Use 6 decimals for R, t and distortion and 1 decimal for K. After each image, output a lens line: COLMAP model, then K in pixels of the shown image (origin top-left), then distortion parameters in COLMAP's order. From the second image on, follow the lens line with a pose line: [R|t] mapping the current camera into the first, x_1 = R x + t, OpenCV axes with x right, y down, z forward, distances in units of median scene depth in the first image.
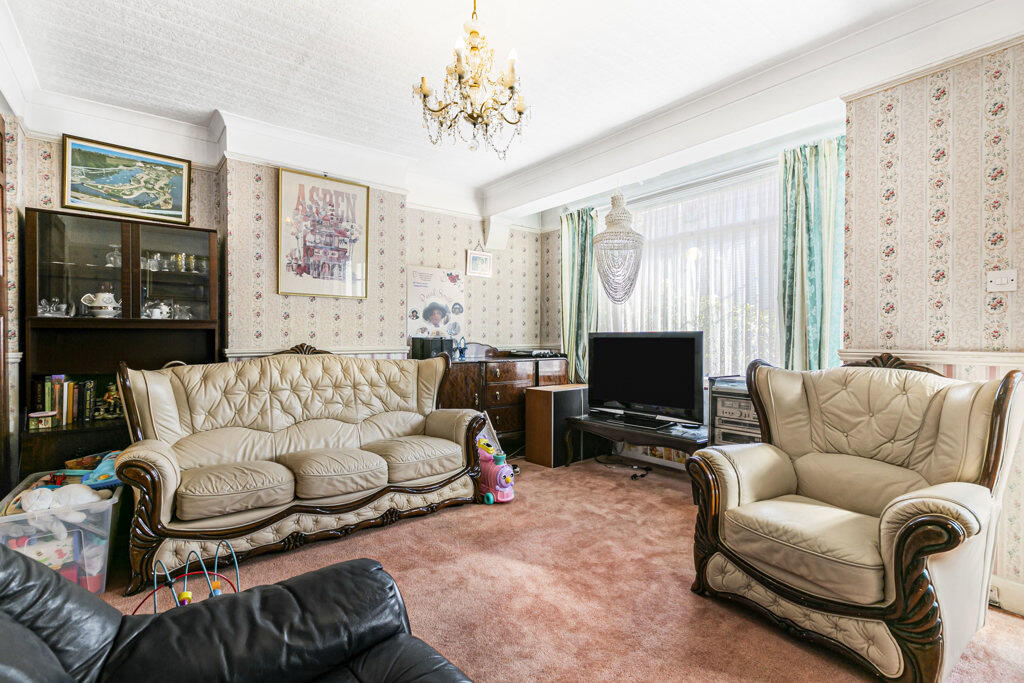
lens RADIAL K [[475.2, 0, 511.3], [0, 475.2, 338.8], [0, 0, 1]] dist [0.013703, 0.000103]
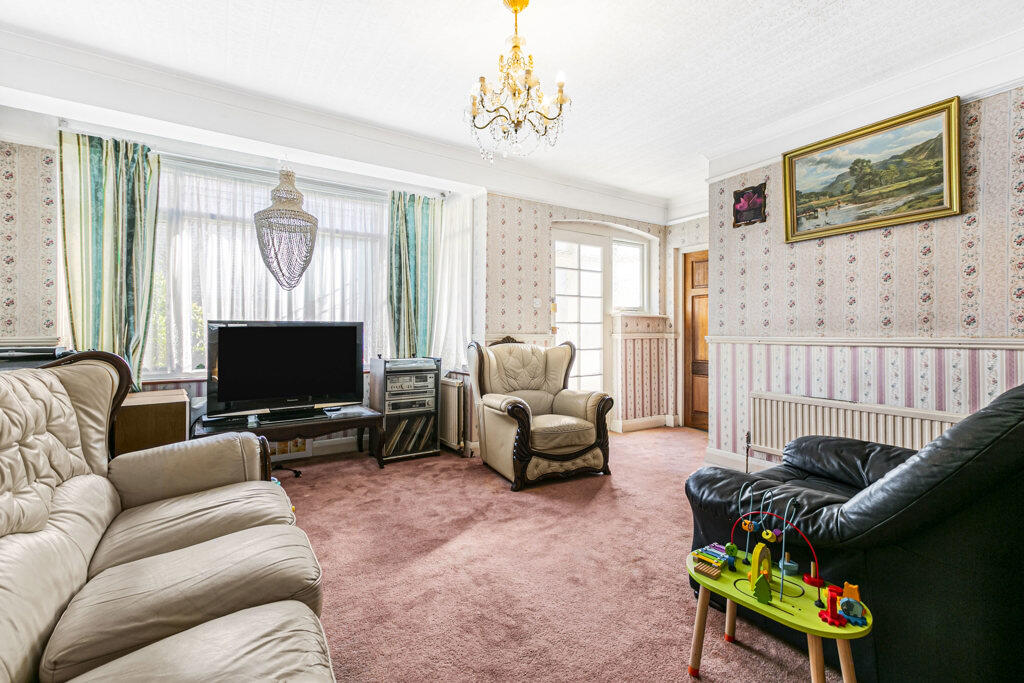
lens RADIAL K [[451.4, 0, 510.4], [0, 451.4, 330.8], [0, 0, 1]] dist [0.019540, 0.000236]
pose [[0.099545, 0.002931, 0.995029, -0.649246], [0.003127, 0.999990, -0.003259, 0.010026], [-0.995028, 0.003436, 0.099535, 0.528872]]
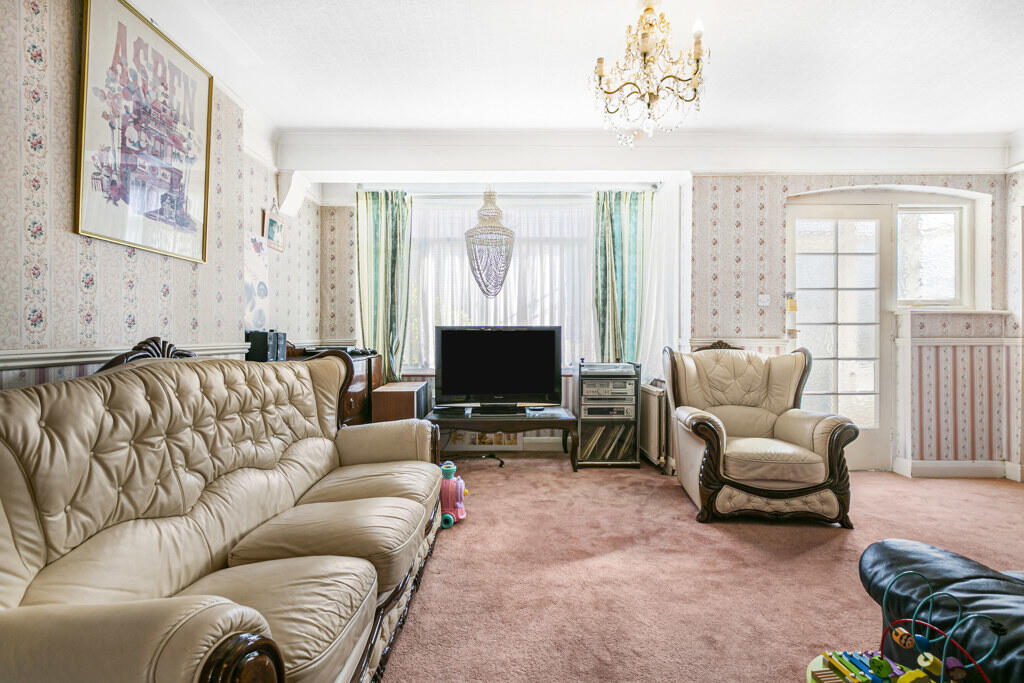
lens RADIAL K [[466.9, 0, 512.7], [0, 466.9, 337.5], [0, 0, 1]] dist [0.000844, 0.000068]
pose [[0.624845, -0.003112, 0.780742, -0.571690], [0.002452, 0.999995, 0.002024, 0.009951], [-0.780745, 0.000650, 0.624850, 0.365974]]
